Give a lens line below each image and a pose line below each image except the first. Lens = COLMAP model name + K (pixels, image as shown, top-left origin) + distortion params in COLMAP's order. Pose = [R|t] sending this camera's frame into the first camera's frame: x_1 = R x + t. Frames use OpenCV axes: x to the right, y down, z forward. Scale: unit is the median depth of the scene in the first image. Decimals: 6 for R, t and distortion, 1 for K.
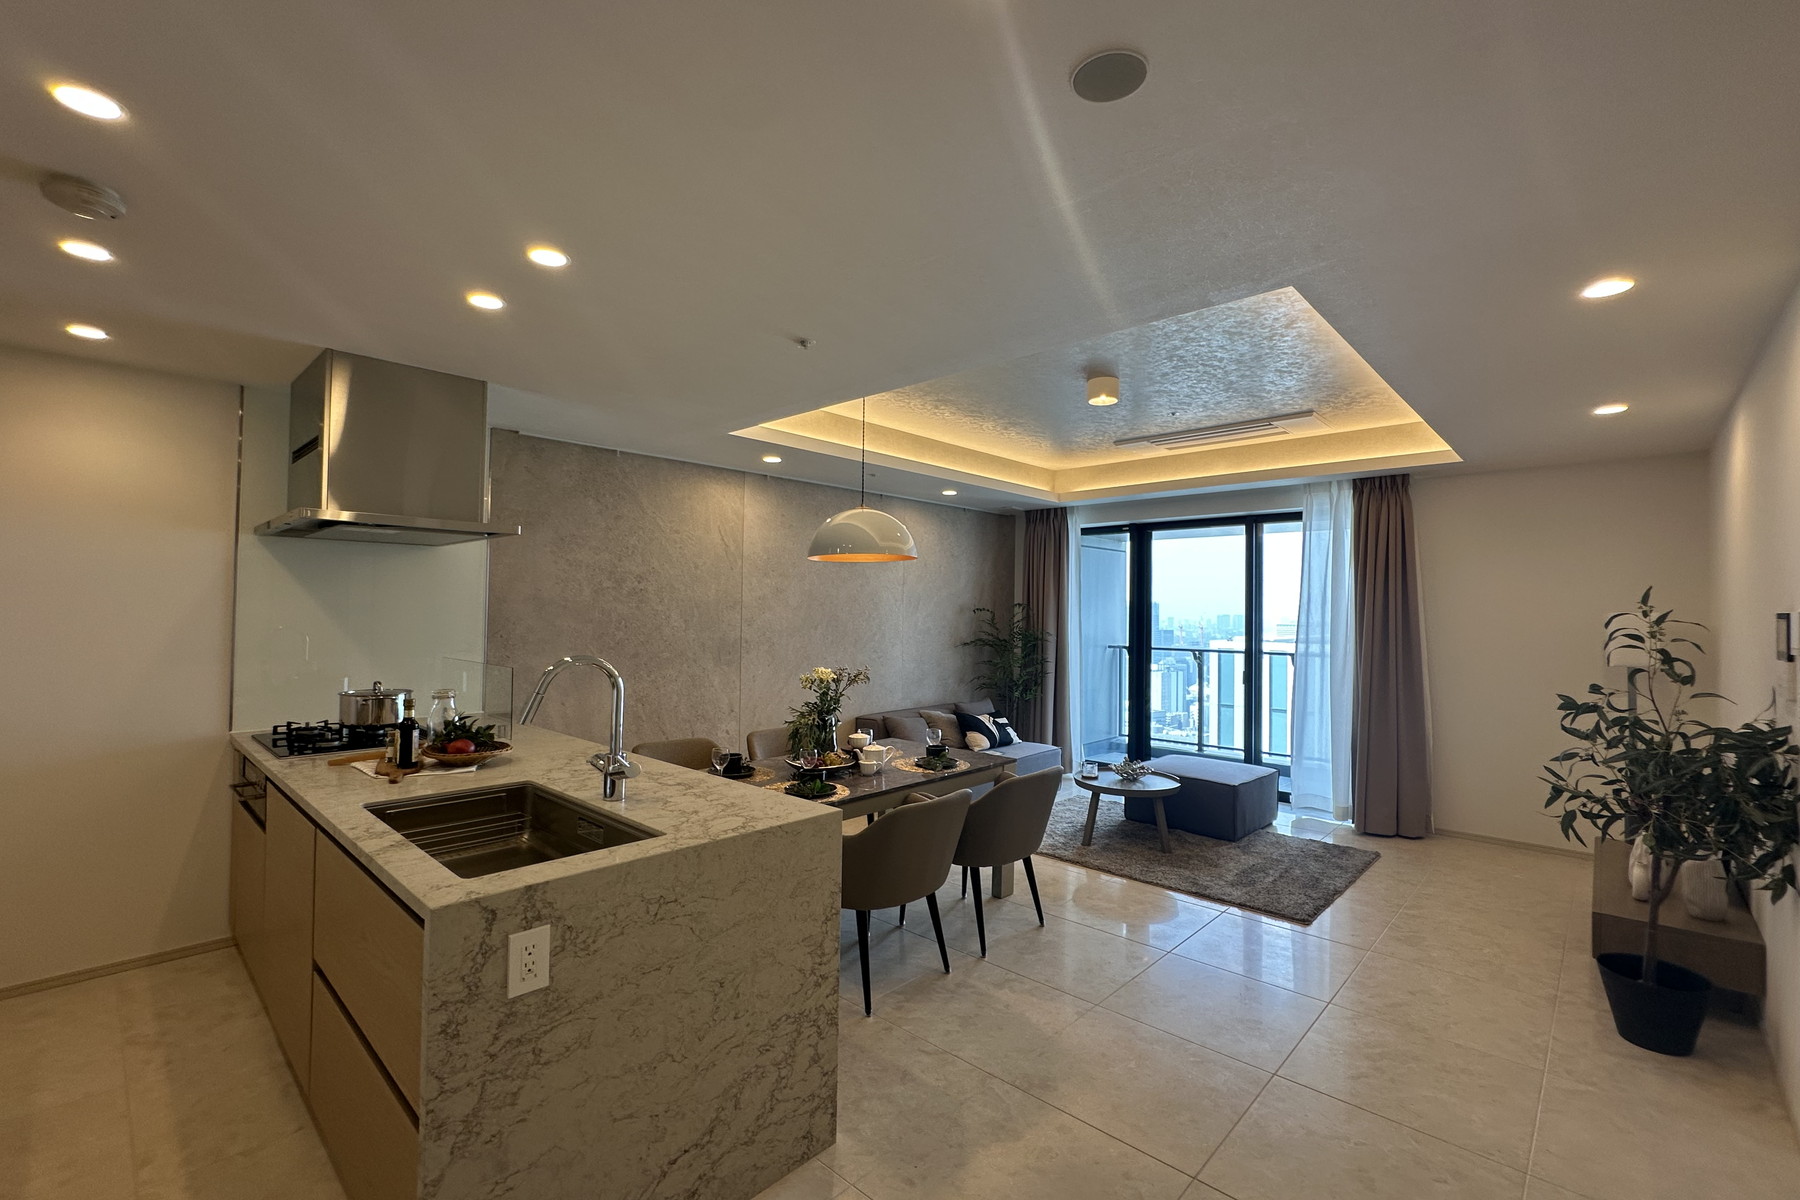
lens RADIAL K [[773.6, 0, 901.6], [0, 773.6, 604.4], [0, 0, 1]] dist [-0.000177, -0.000002]
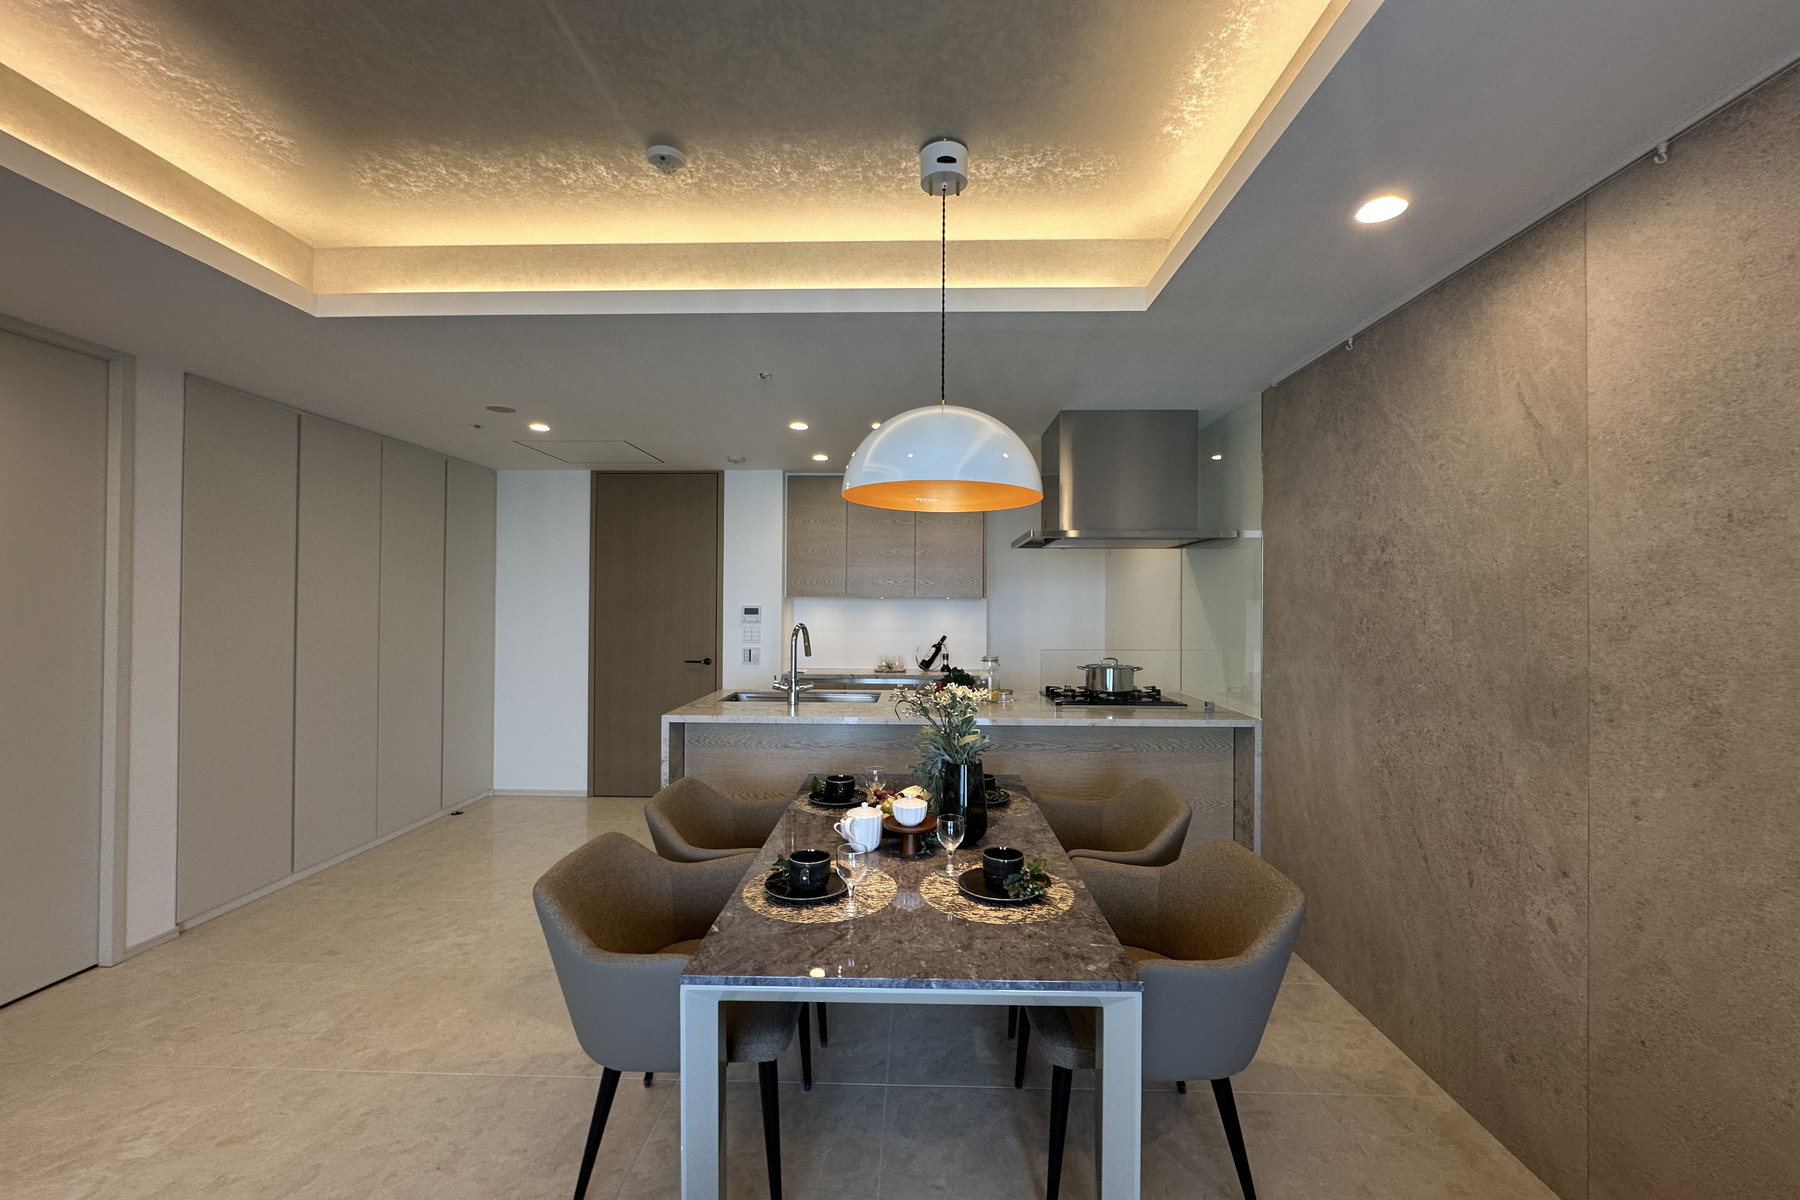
lens RADIAL K [[720.1, 0, 899.9], [0, 720.1, 595.9], [0, 0, 1]] dist [-0.002538, -0.000068]
pose [[-0.745166, -0.018696, -0.666617, 0.255287], [-0.002877, 0.999688, -0.024822, 0.017730], [0.666873, -0.016578, -0.744987, 1.110490]]
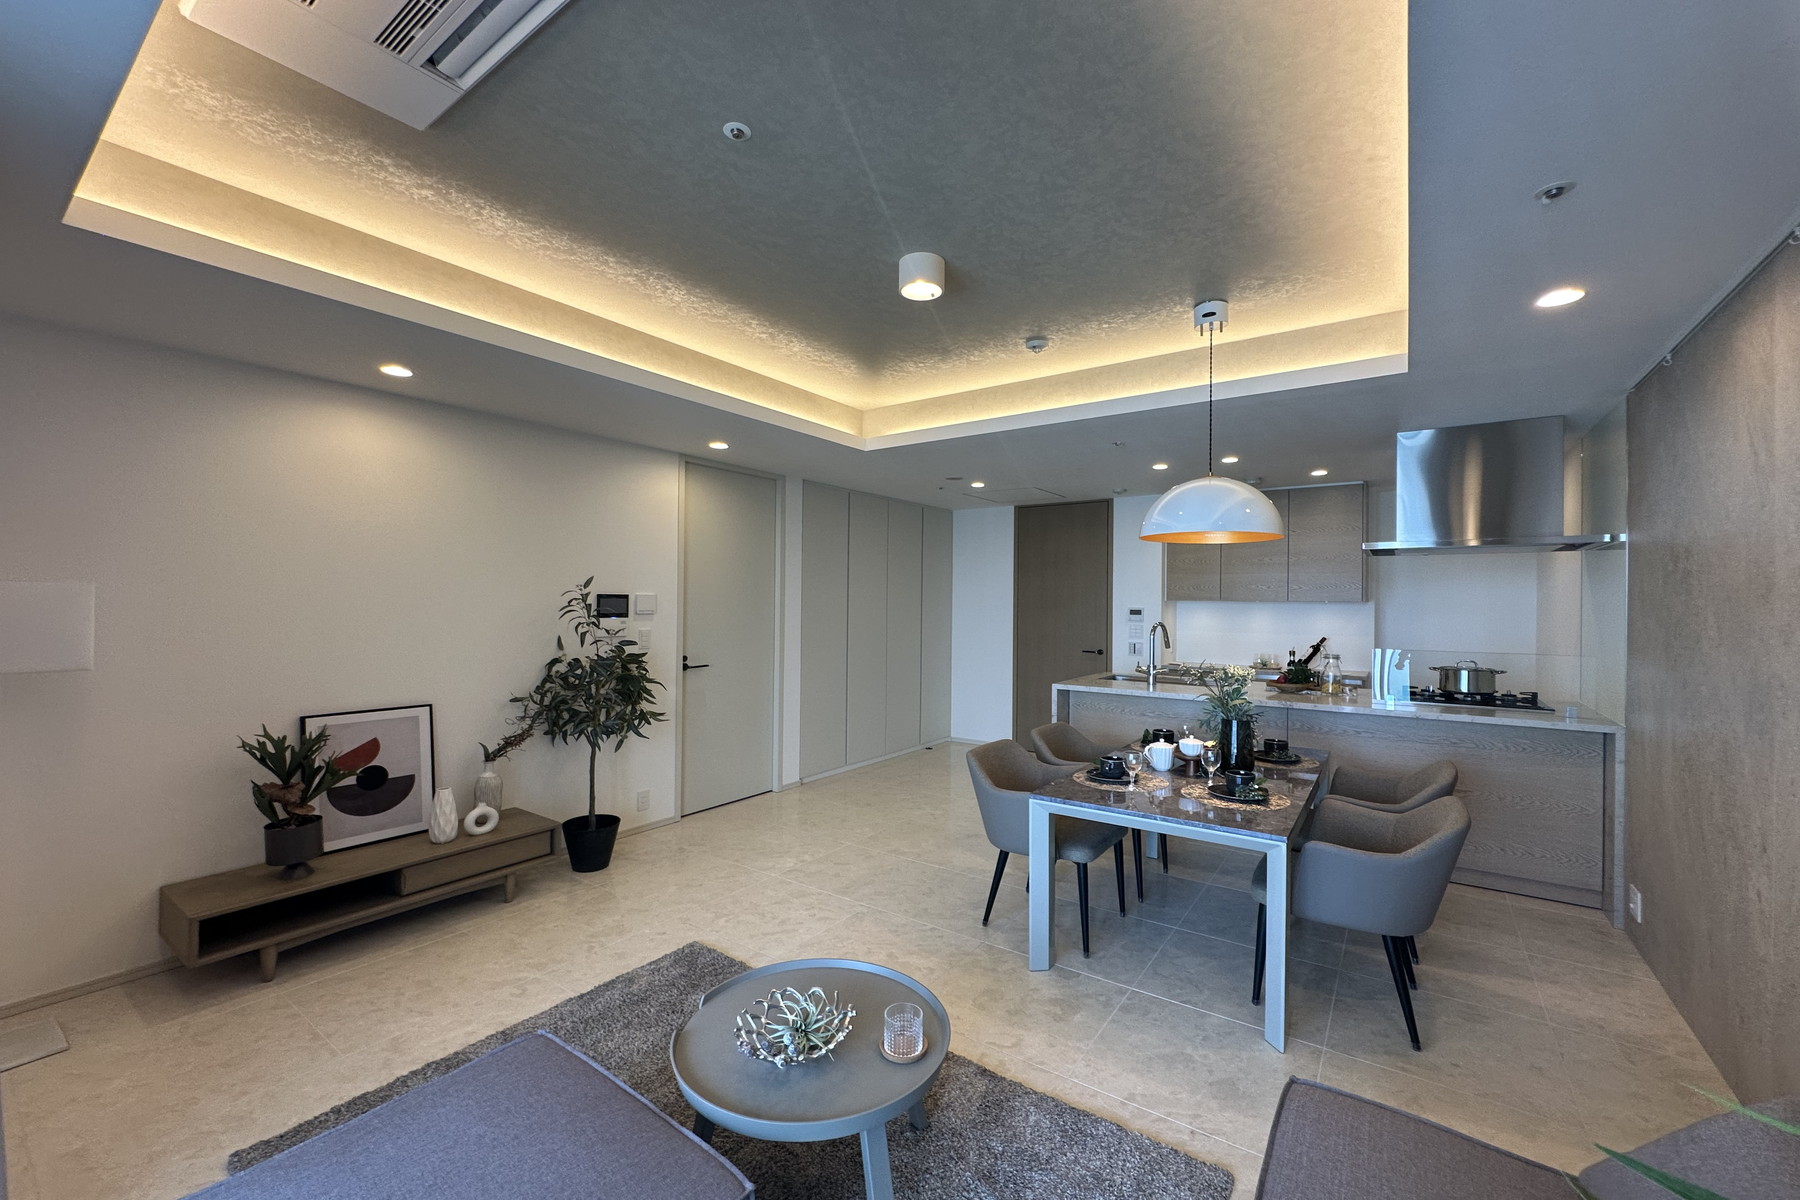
lens RADIAL K [[720.1, 0, 894.9], [0, 720.1, 601.2], [0, 0, 1]] dist [-0.002538, -0.000068]
pose [[-0.990796, -0.015733, -0.134443, 0.305234], [-0.014160, 0.999820, -0.012651, 0.017567], [0.134618, -0.010631, -0.990841, 1.358320]]
